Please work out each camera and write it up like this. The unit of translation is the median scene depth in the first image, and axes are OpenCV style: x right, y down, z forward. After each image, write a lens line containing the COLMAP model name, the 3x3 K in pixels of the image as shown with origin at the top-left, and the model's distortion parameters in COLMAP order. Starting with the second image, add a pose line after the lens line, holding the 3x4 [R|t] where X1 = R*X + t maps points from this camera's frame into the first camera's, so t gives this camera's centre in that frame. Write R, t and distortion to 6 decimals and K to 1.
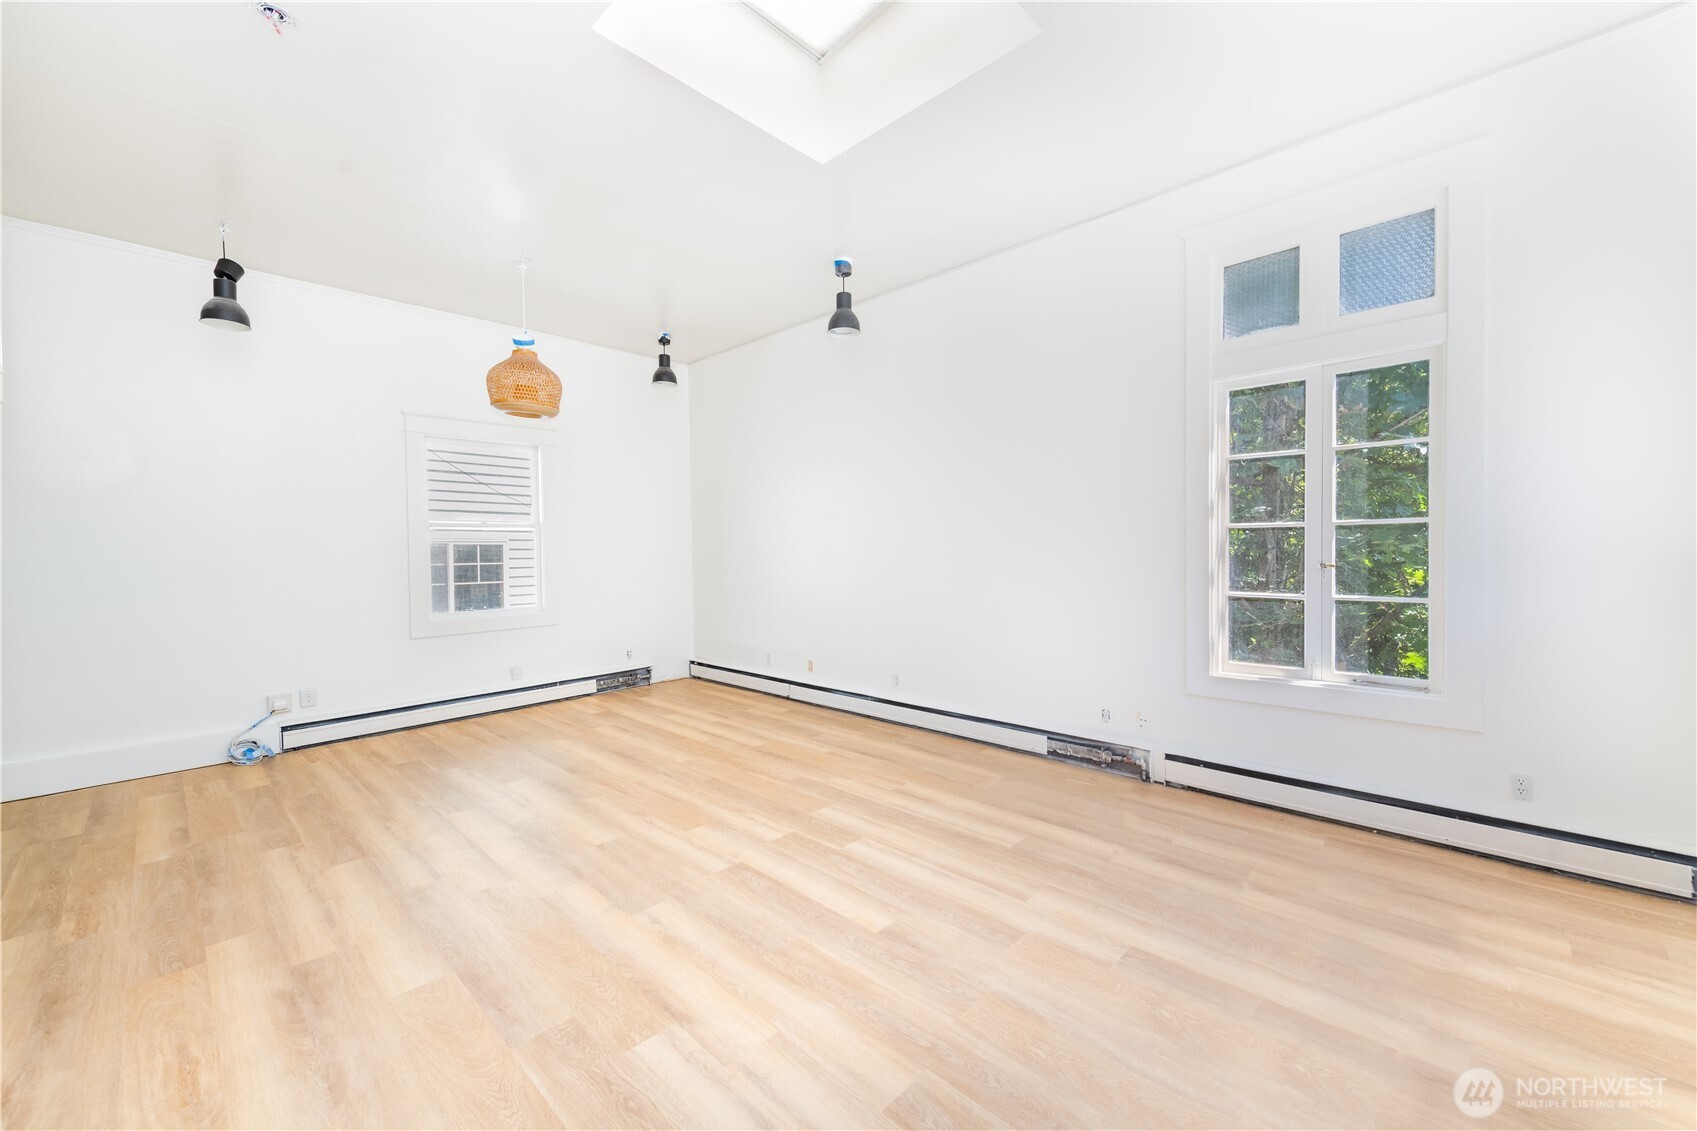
lens RADIAL K [[667.4, 0, 852.5], [0, 667.4, 559.7], [0, 0, 1]] dist [0.017713, -0.006021]
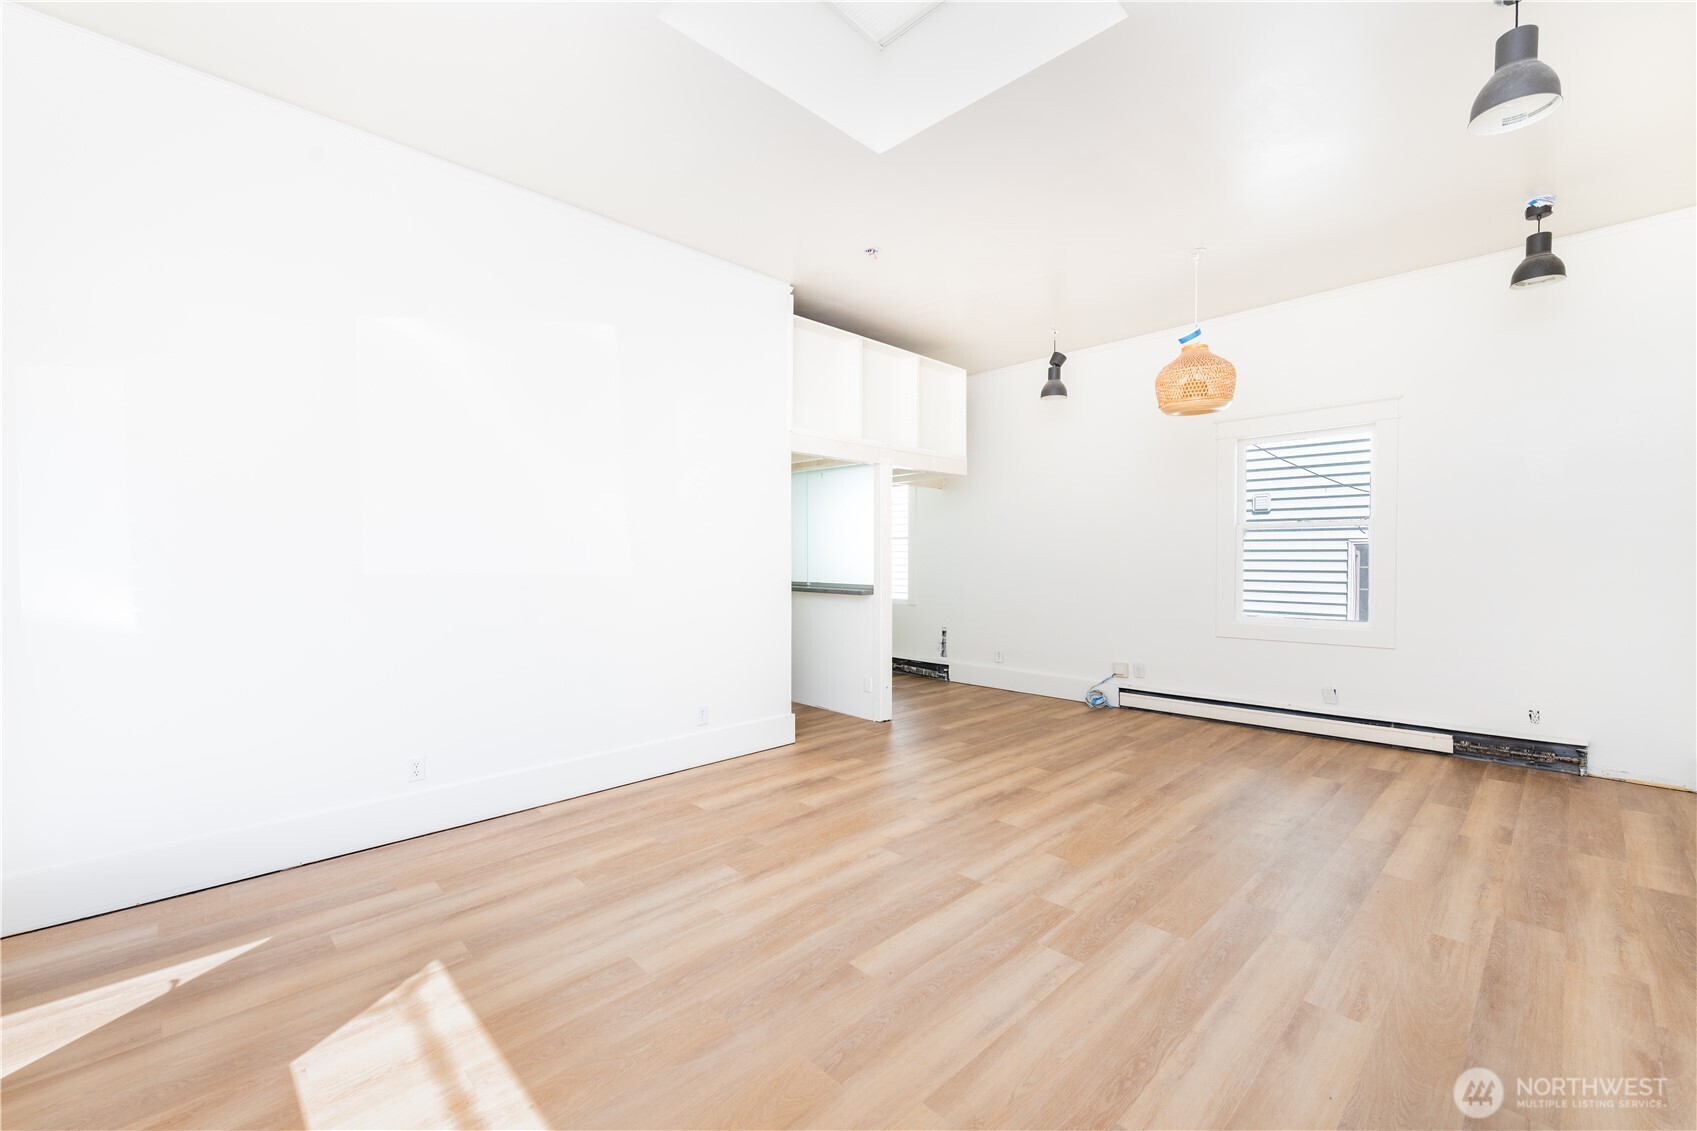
lens RADIAL K [[694.1, 0, 836.6], [0, 694.1, 540.1], [0, 0, 1]] dist [0.017071, -0.007246]
pose [[-0.047121, -0.013107, -0.998803, 0.682593], [-0.013582, 0.999830, -0.012480, -0.014767], [0.998797, 0.012978, -0.047291, 0.685059]]
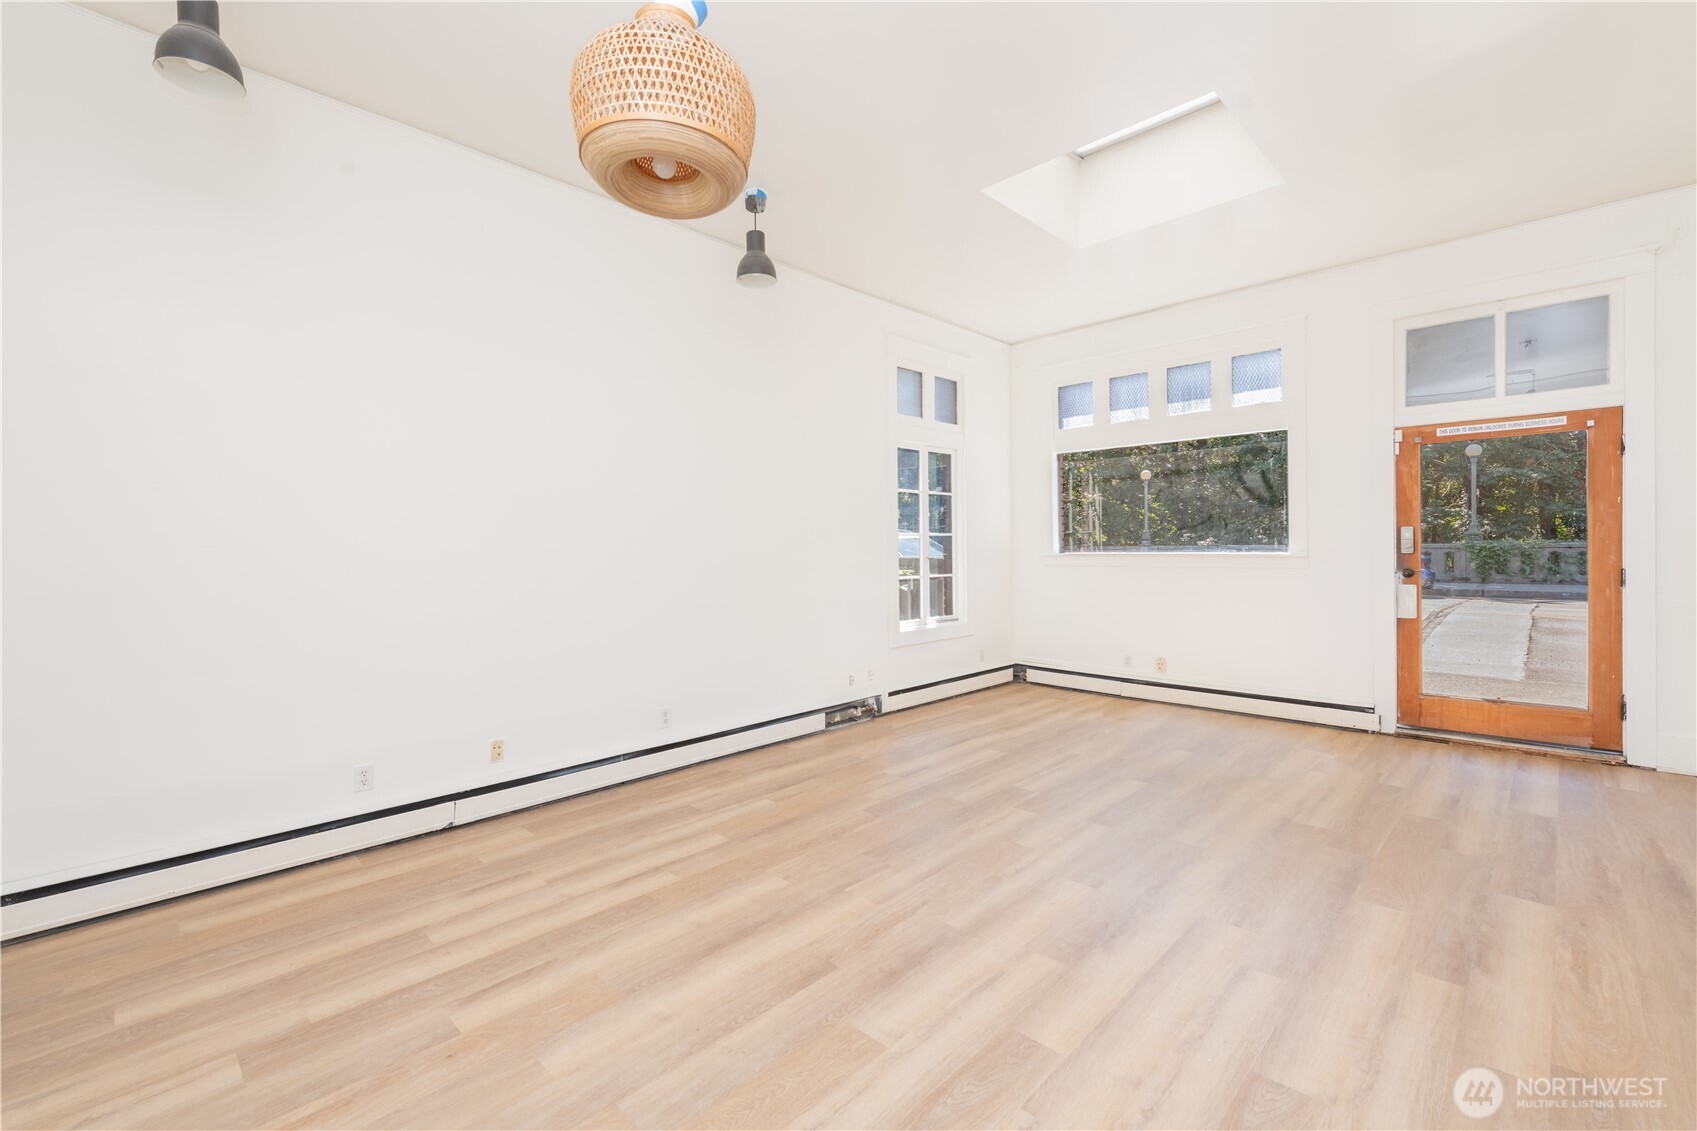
lens RADIAL K [[727.5, 0, 847.8], [0, 727.5, 560.4], [0, 0, 1]] dist [0.012906, -0.005280]
pose [[0.007020, -0.005032, 0.999963, -1.140851], [0.028031, 0.999595, 0.004833, -0.001672], [-0.999582, 0.027996, 0.007158, 1.131389]]
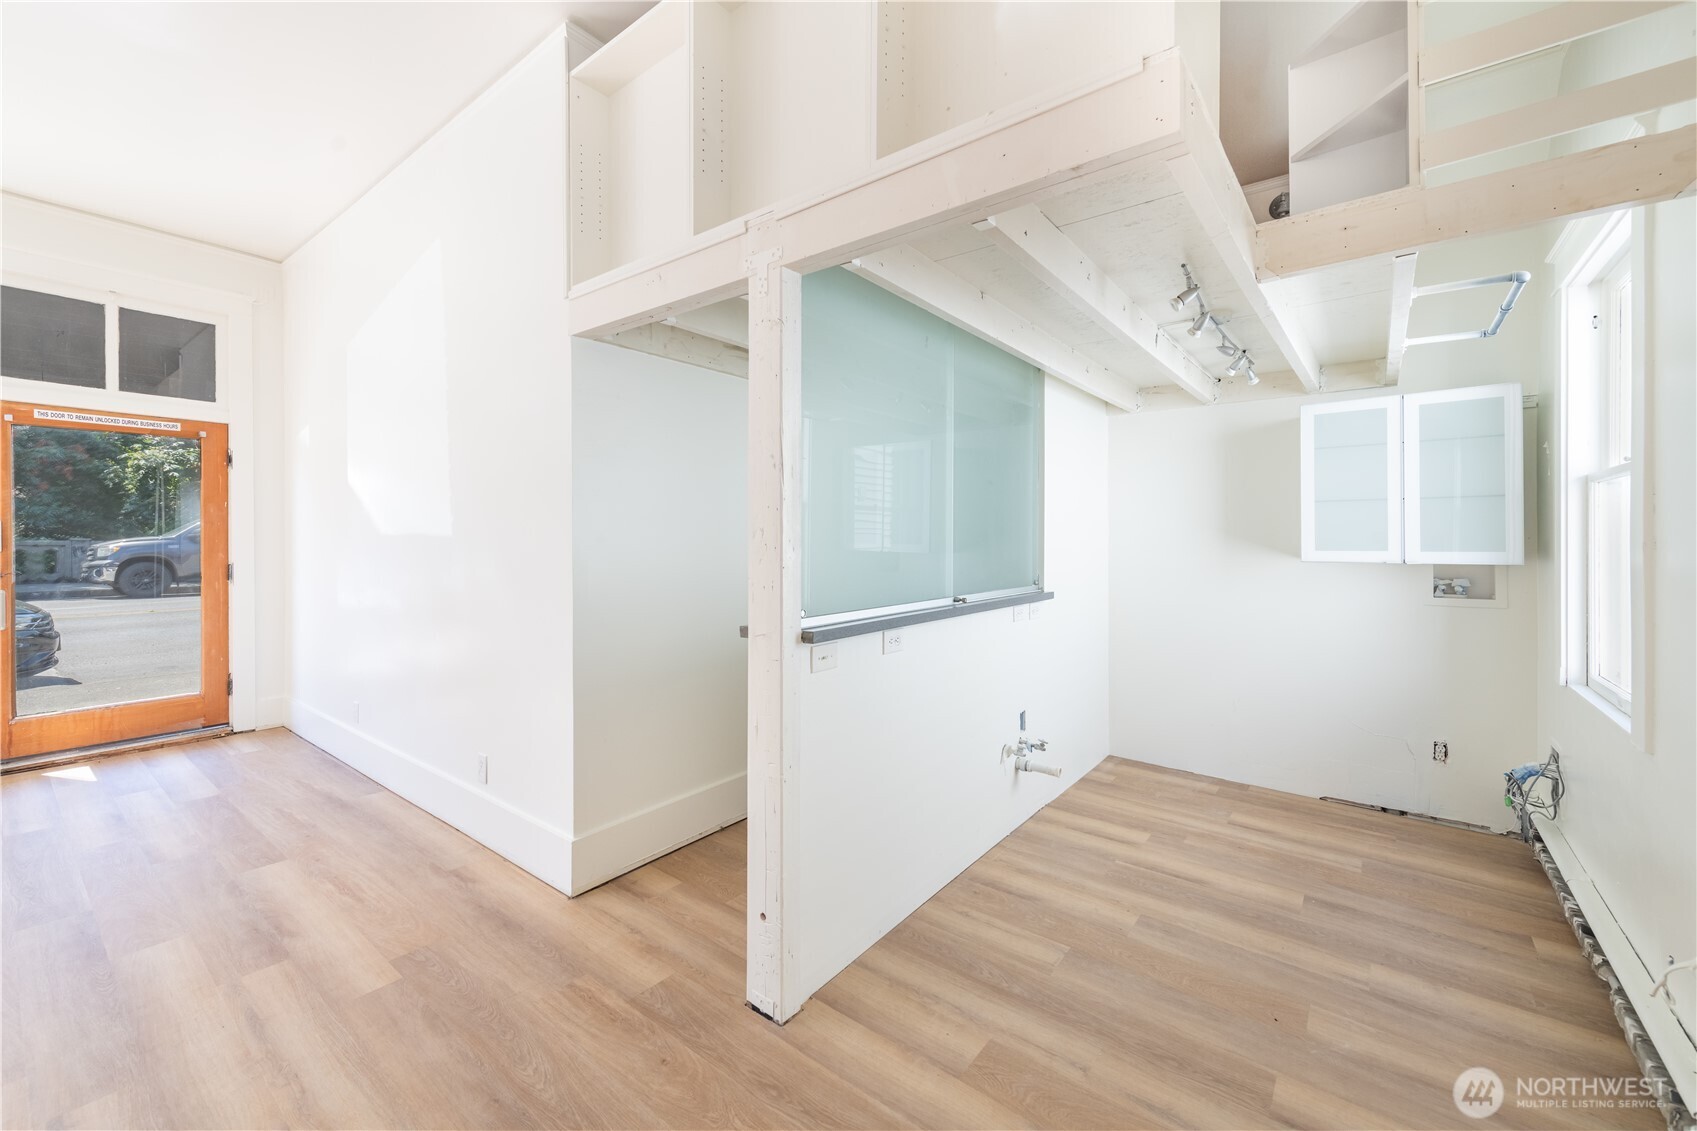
lens RADIAL K [[679.9, 0, 840.4], [0, 679.9, 534.8], [0, 0, 1]] dist [0.014404, -0.005021]
pose [[-0.995384, 0.009507, -0.095501, -0.956043], [0.008517, 0.999906, 0.010765, -0.006340], [0.095594, 0.009902, -0.995371, 1.282124]]
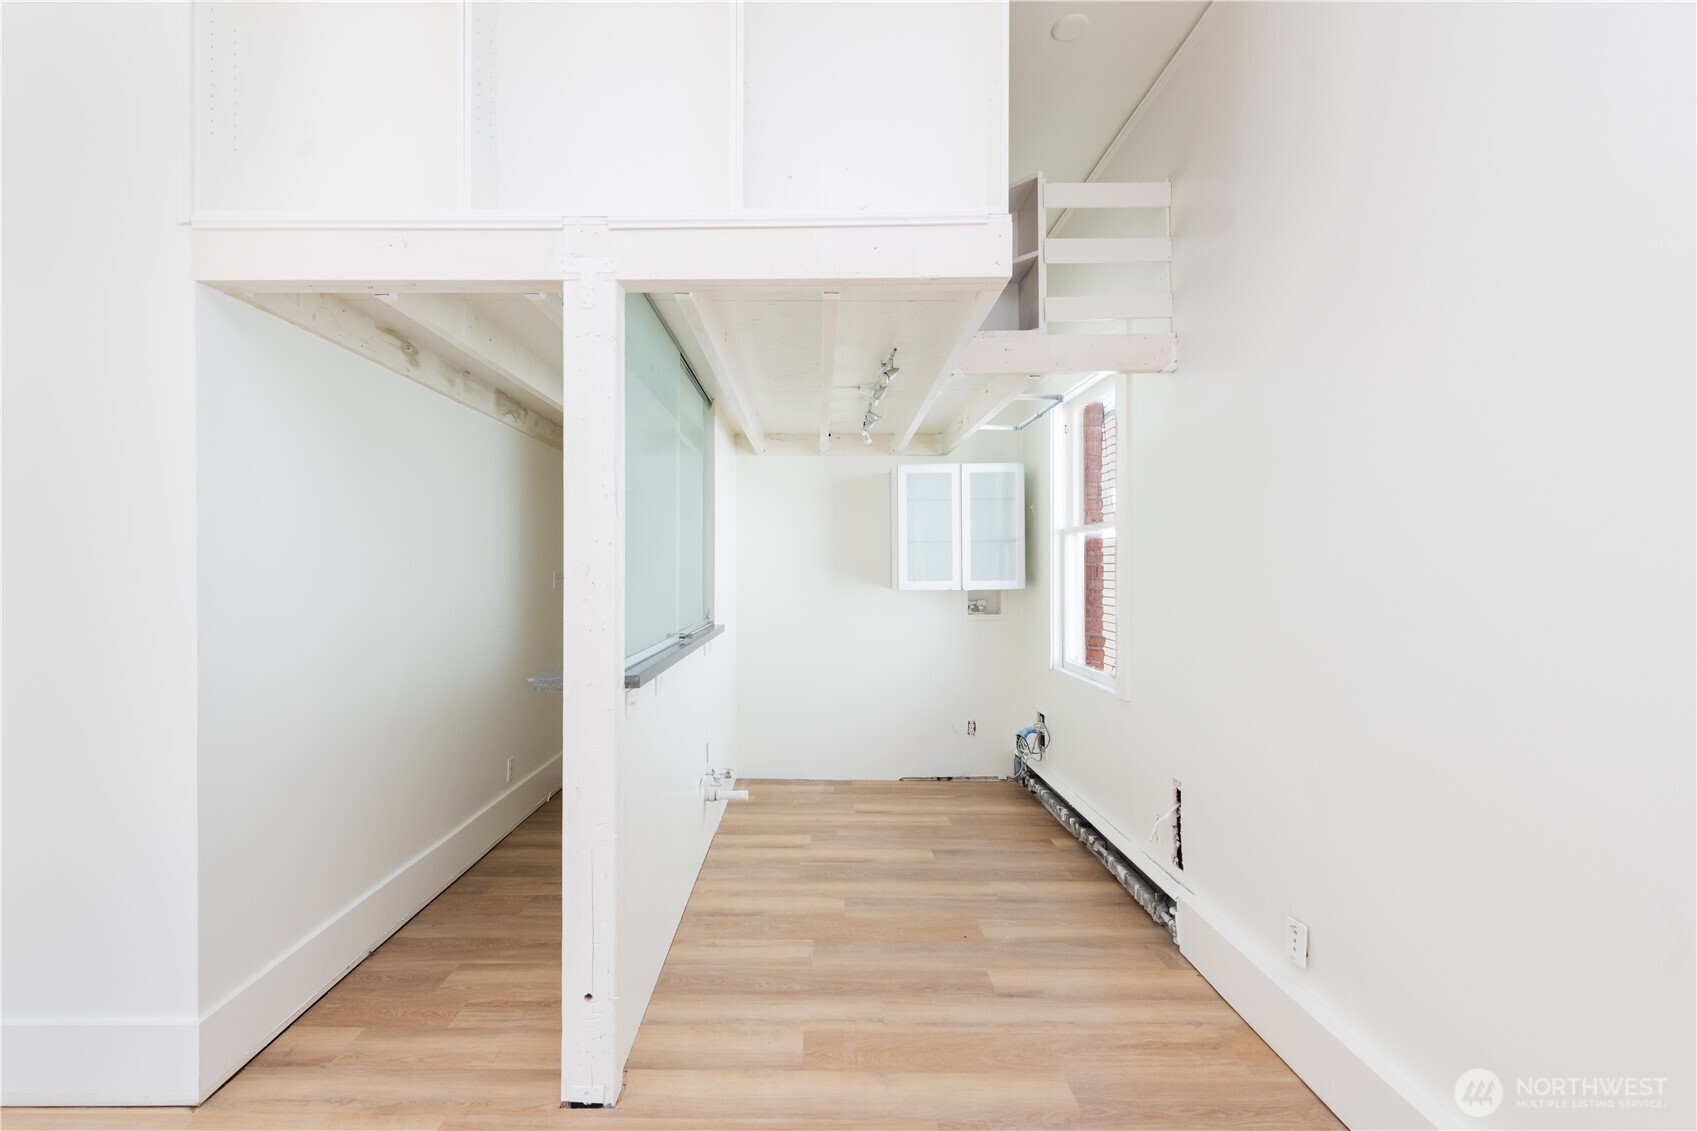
lens RADIAL K [[748.8, 0, 805.9], [0, 748.8, 567.6], [0, 0, 1]] dist [0.009291, -0.000201]
pose [[-0.729788, 0.012750, -0.683555, -0.691531], [0.003830, 0.999887, 0.014561, -0.011716], [0.683663, 0.008009, -0.729754, 1.233718]]
